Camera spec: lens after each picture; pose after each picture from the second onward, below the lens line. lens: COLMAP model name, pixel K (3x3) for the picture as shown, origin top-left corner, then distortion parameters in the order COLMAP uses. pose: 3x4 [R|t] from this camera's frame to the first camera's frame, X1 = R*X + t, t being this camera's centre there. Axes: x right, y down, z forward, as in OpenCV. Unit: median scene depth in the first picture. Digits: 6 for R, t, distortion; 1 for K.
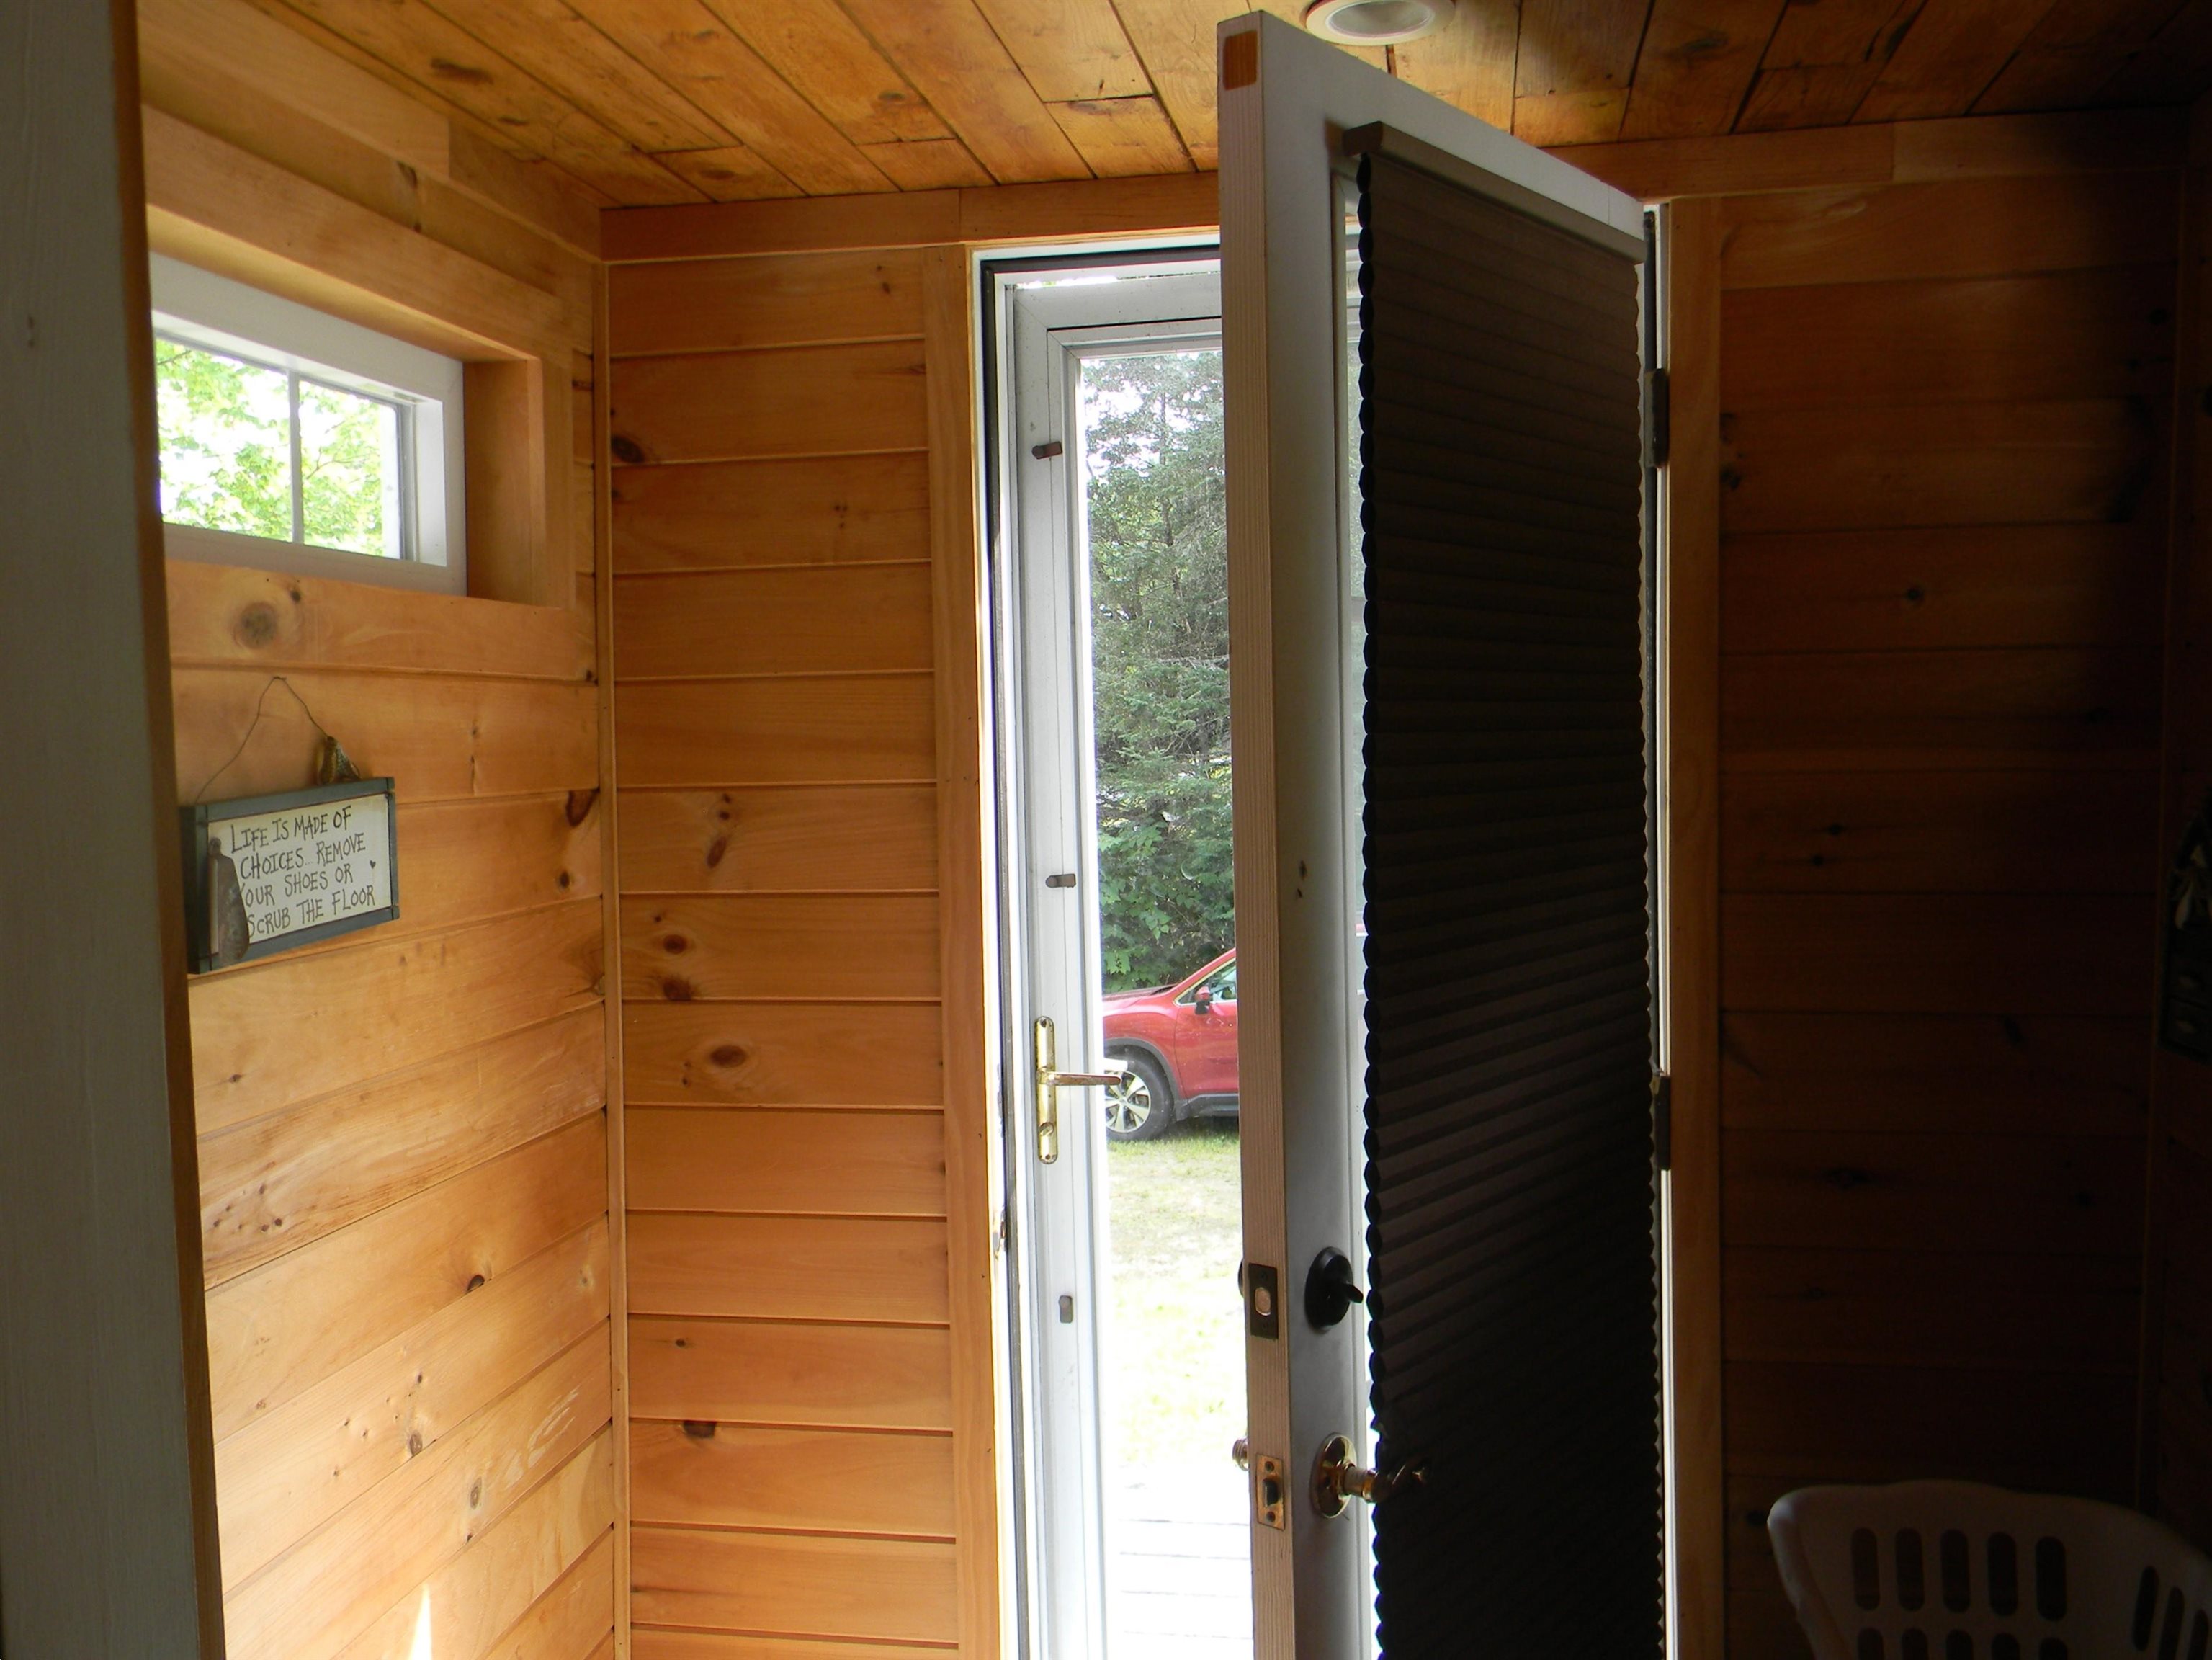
lens RADIAL K [[1900.4, 0, 1071.9], [0, 1900.4, 825.3], [0, 0, 1]] dist [0.020706, -0.014208]
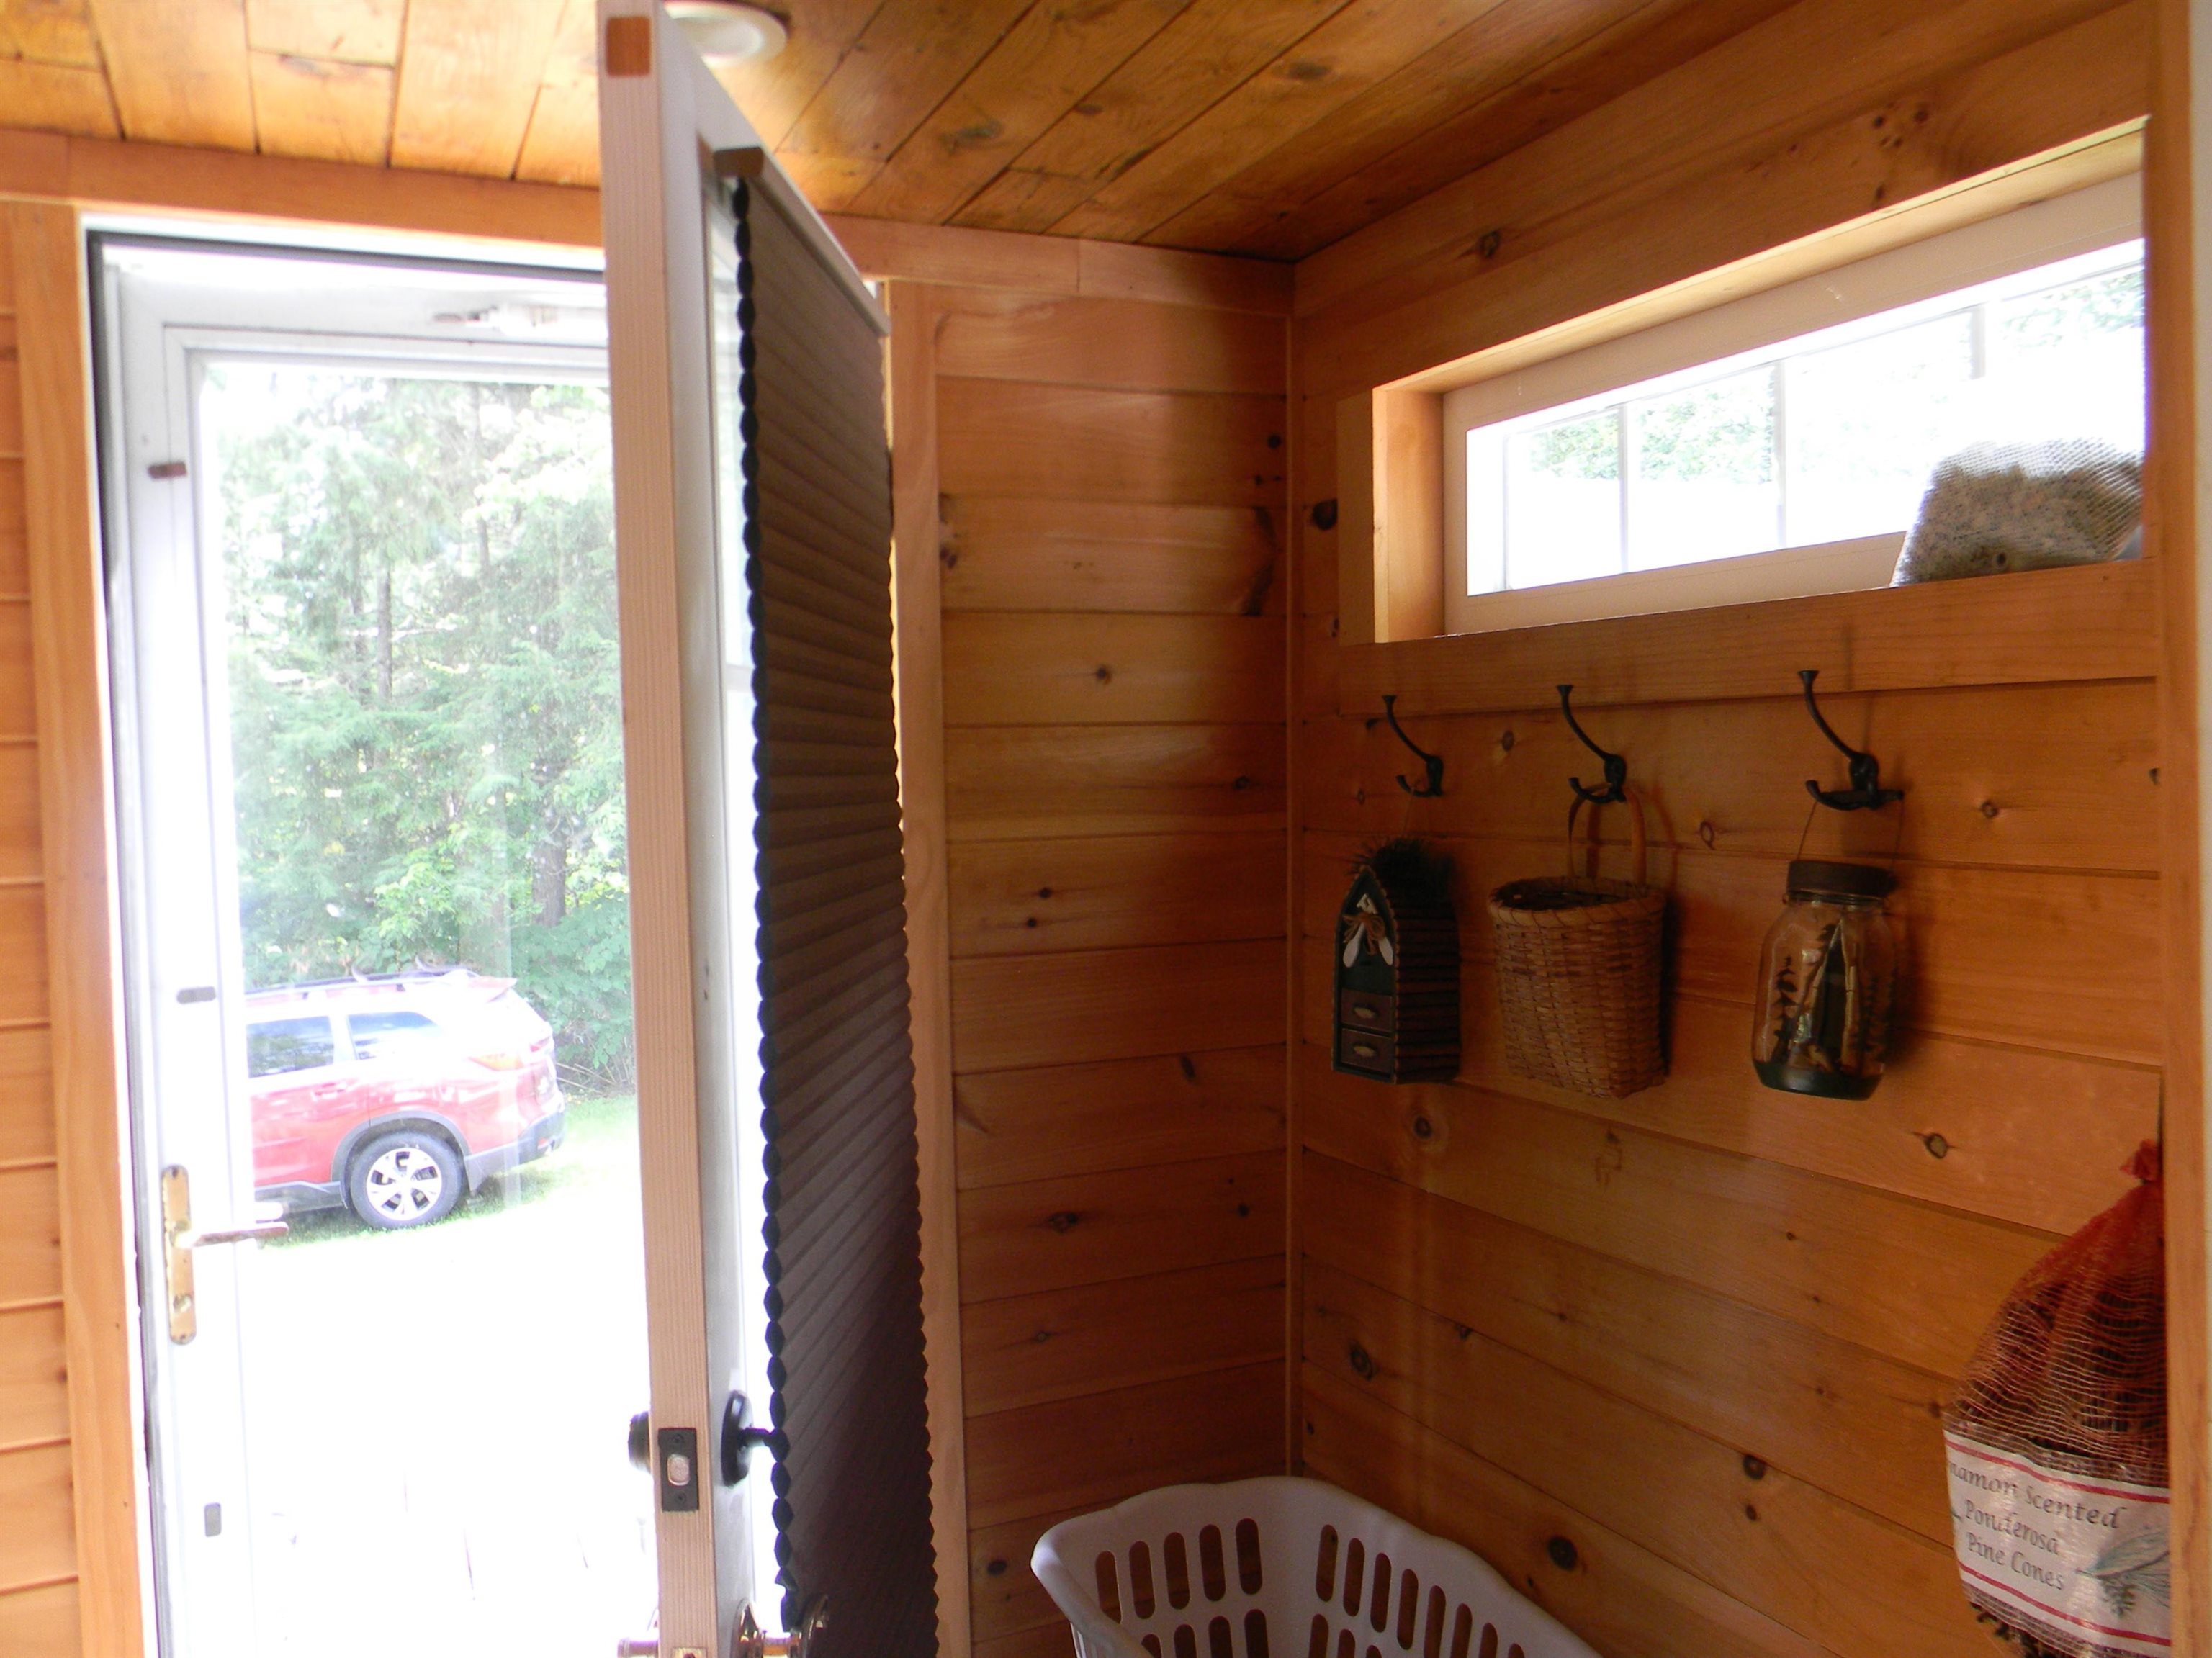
lens RADIAL K [[1848.3, 0, 1081.1], [0, 1848.3, 827.8], [0, 0, 1]] dist [0.017307, -0.016838]
pose [[0.822594, -0.023381, 0.568148, -0.167788], [0.041137, 0.998983, -0.018448, -0.014474], [-0.567139, 0.038547, 0.822720, 0.143783]]
